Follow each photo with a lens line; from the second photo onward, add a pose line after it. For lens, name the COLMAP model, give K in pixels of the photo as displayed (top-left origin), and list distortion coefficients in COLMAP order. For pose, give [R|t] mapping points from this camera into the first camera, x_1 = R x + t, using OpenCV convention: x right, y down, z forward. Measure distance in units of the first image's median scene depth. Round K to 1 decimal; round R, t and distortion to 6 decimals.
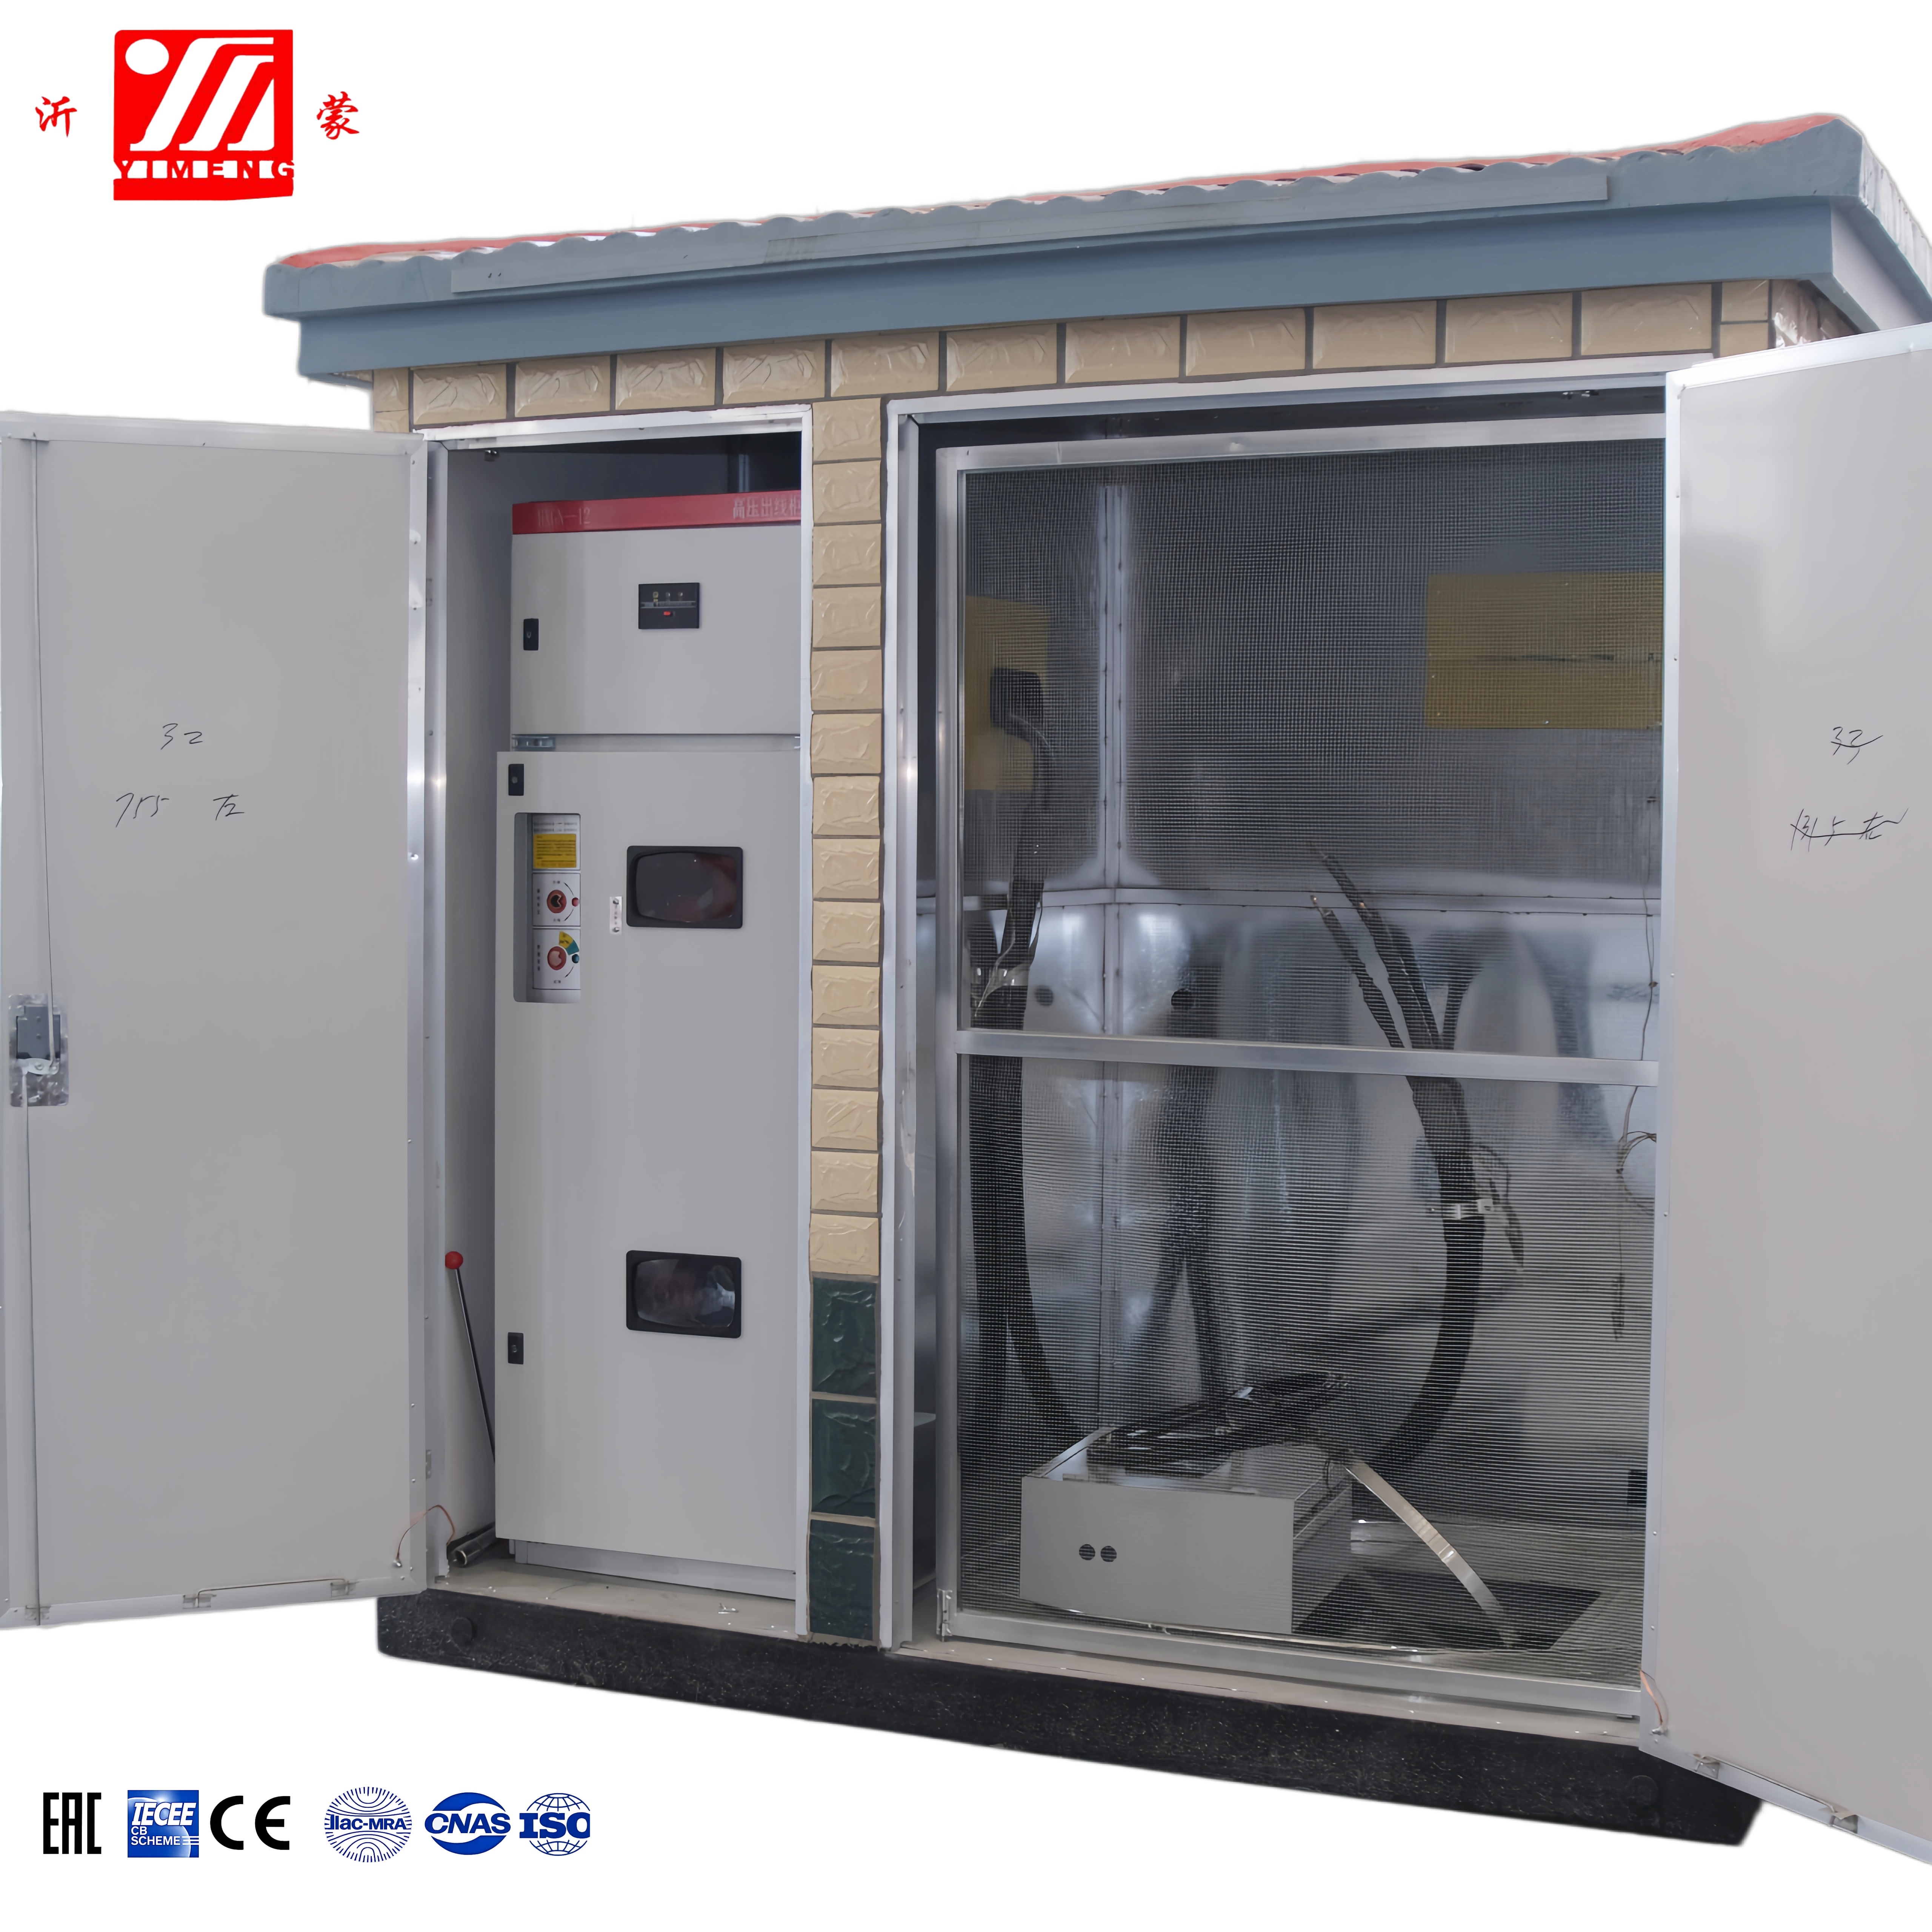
lens RADIAL K [[2976.5, 0, 966.0], [0, 2976.5, 966.0], [0, 0, 1]] dist [-0.164494, 0.155841]
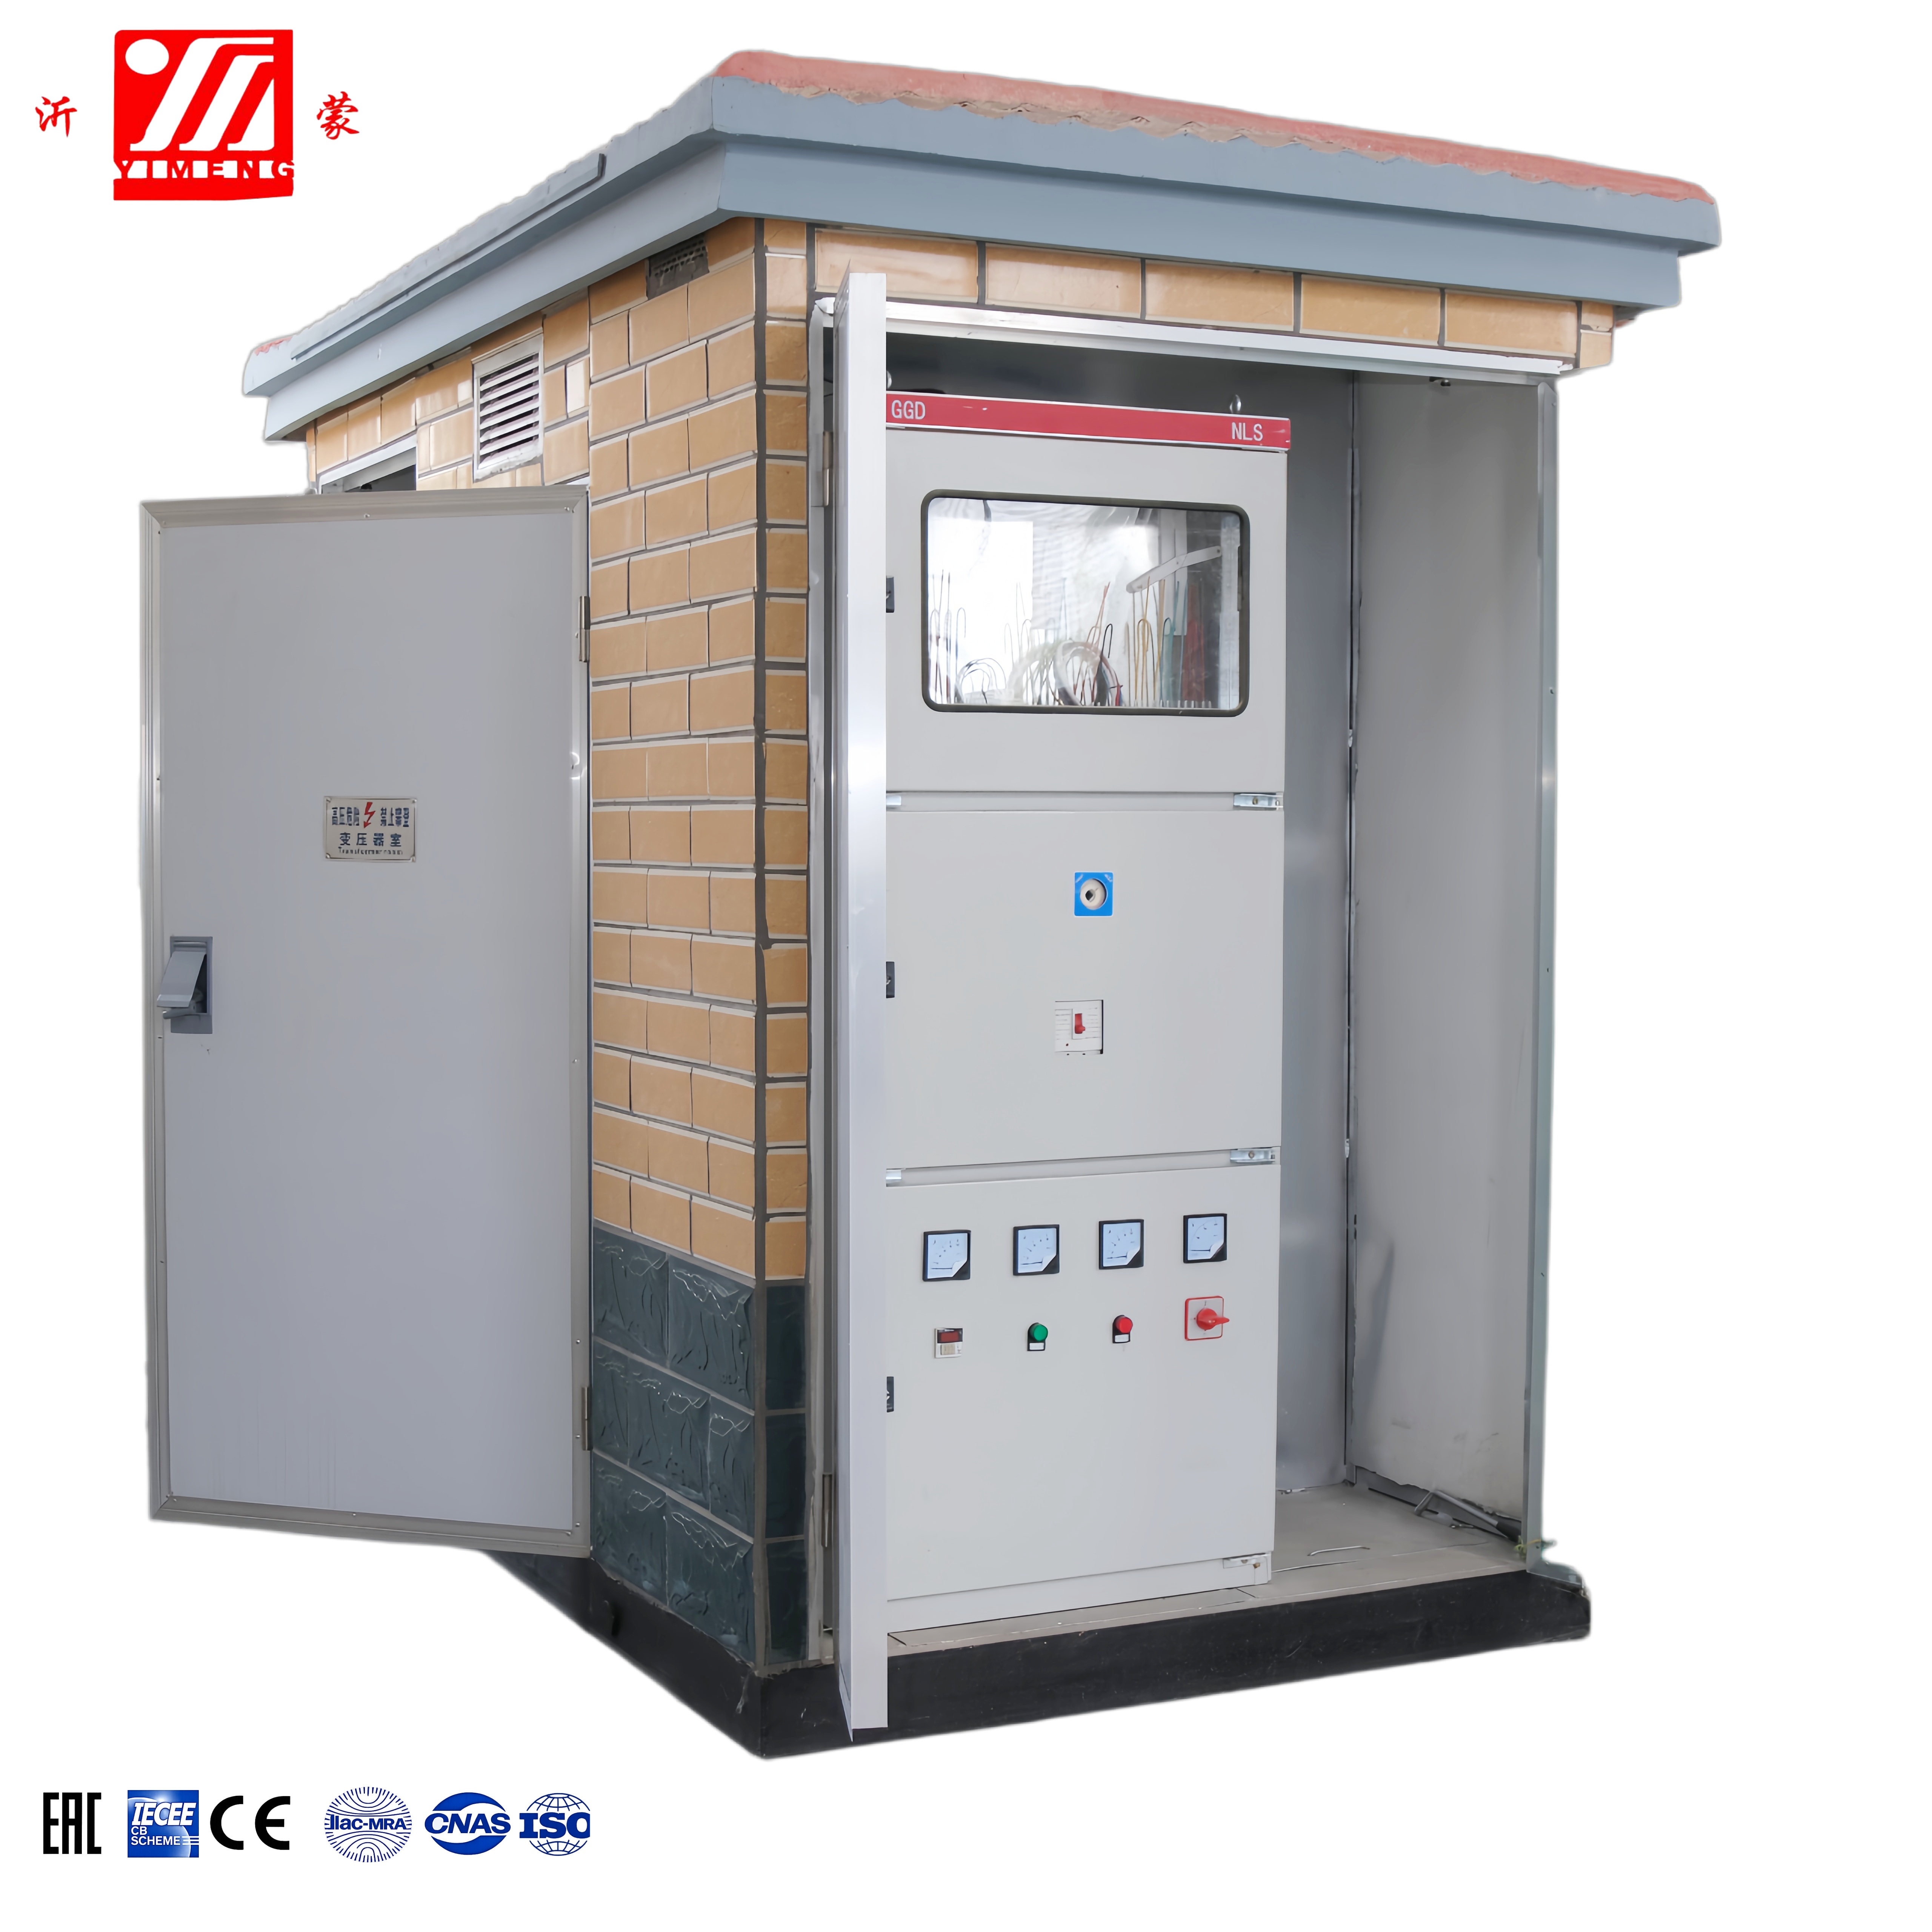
lens RADIAL K [[2976.5, 0, 966.0], [0, 2976.5, 966.0], [0, 0, 1]] dist [-0.164494, 0.155841]
pose [[0.660413, -0.053323, 0.749007, -0.800740], [0.022954, 0.998443, 0.050841, -0.034354], [-0.750551, -0.016383, 0.660609, 0.412111]]
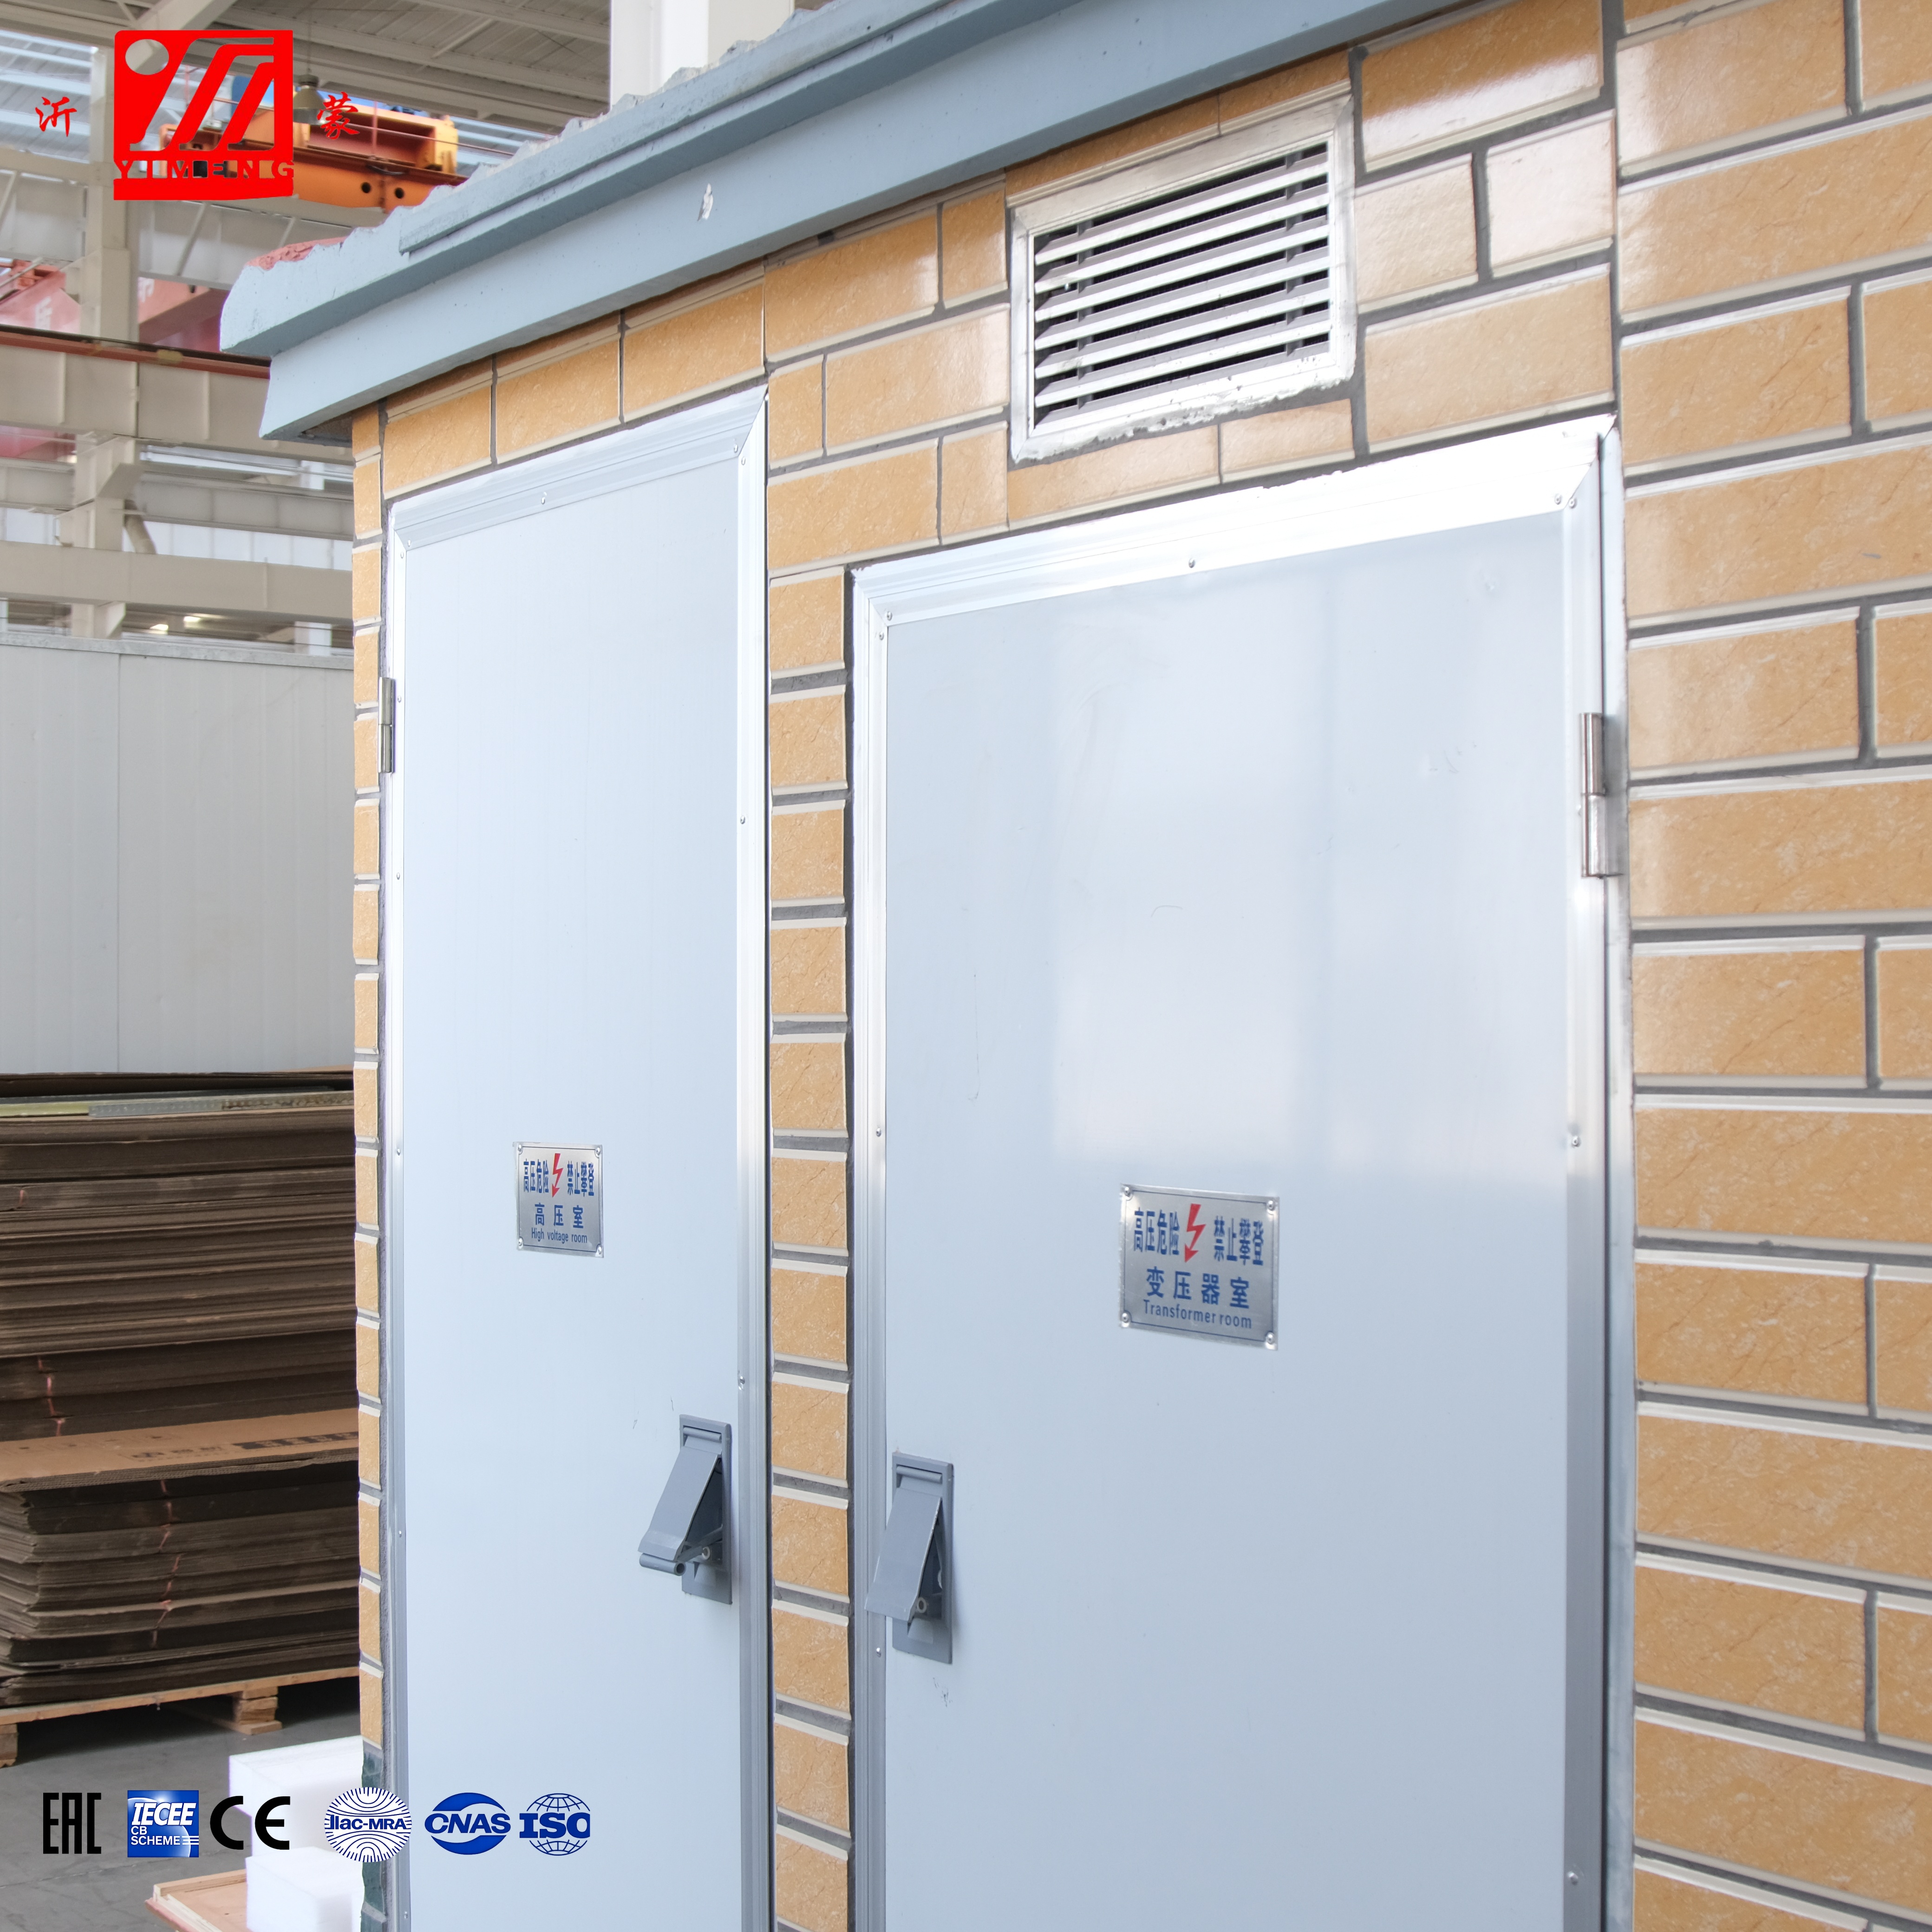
lens RADIAL K [[2976.5, 0, 966.0], [0, 2976.5, 966.0], [0, 0, 1]] dist [-0.164494, 0.155841]
pose [[0.507142, -0.004634, 0.861850, -0.533760], [0.028094, 0.999543, -0.011157, -0.072423], [-0.861405, 0.029871, 0.507040, 1.001922]]
